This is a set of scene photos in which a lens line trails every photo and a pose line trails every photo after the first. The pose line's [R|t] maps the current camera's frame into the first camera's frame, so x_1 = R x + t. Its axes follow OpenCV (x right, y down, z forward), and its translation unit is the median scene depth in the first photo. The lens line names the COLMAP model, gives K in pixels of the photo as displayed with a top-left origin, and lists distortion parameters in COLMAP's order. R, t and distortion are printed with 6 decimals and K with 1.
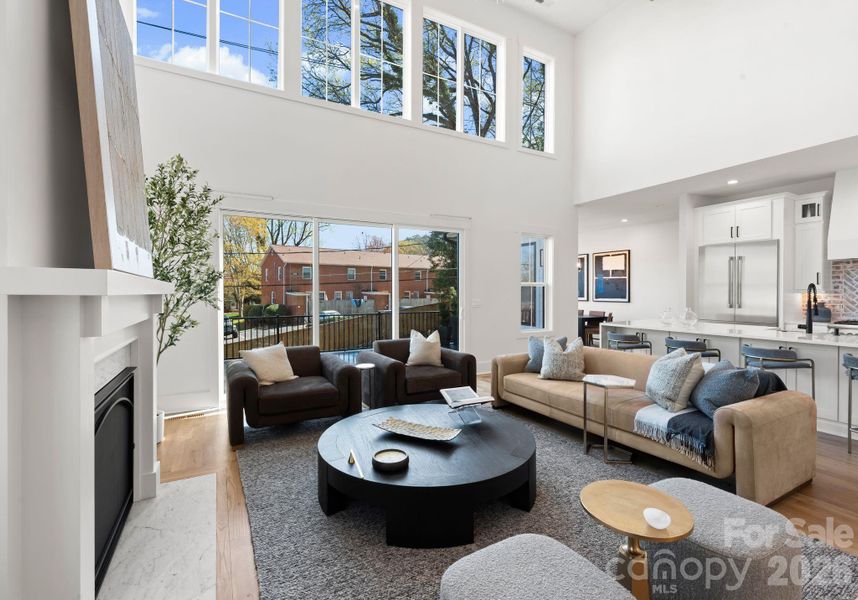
lens RADIAL K [[378.5, 0, 429.3], [0, 378.5, 294.5], [0, 0, 1]] dist [-0.012603, -0.000080]
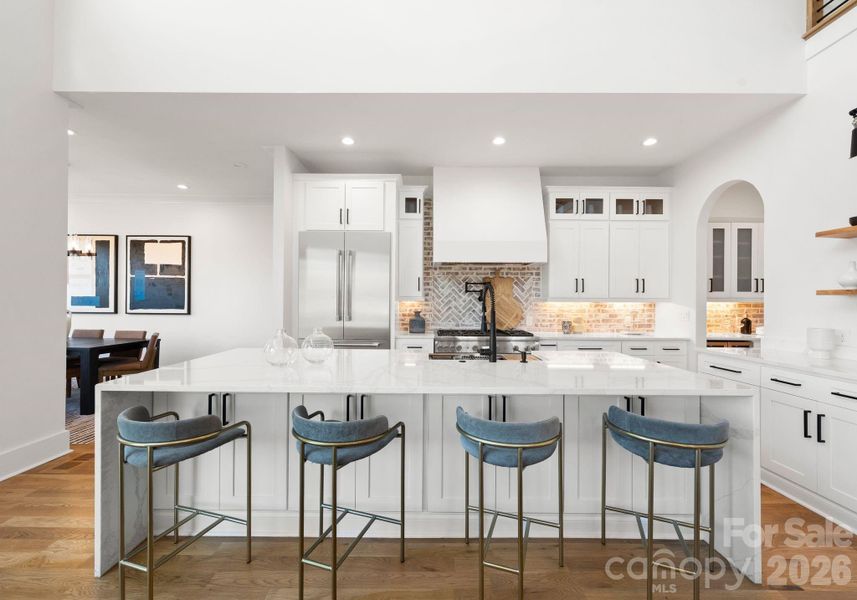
lens RADIAL K [[364.2, 0, 427.5], [0, 364.2, 303.1], [0, 0, 1]] dist [-0.000911, -0.000424]
pose [[0.481473, 0.004865, 0.876447, 0.185020], [0.000196, 0.999984, -0.005659, 0.004270], [-0.876461, 0.002896, 0.481464, 0.352086]]
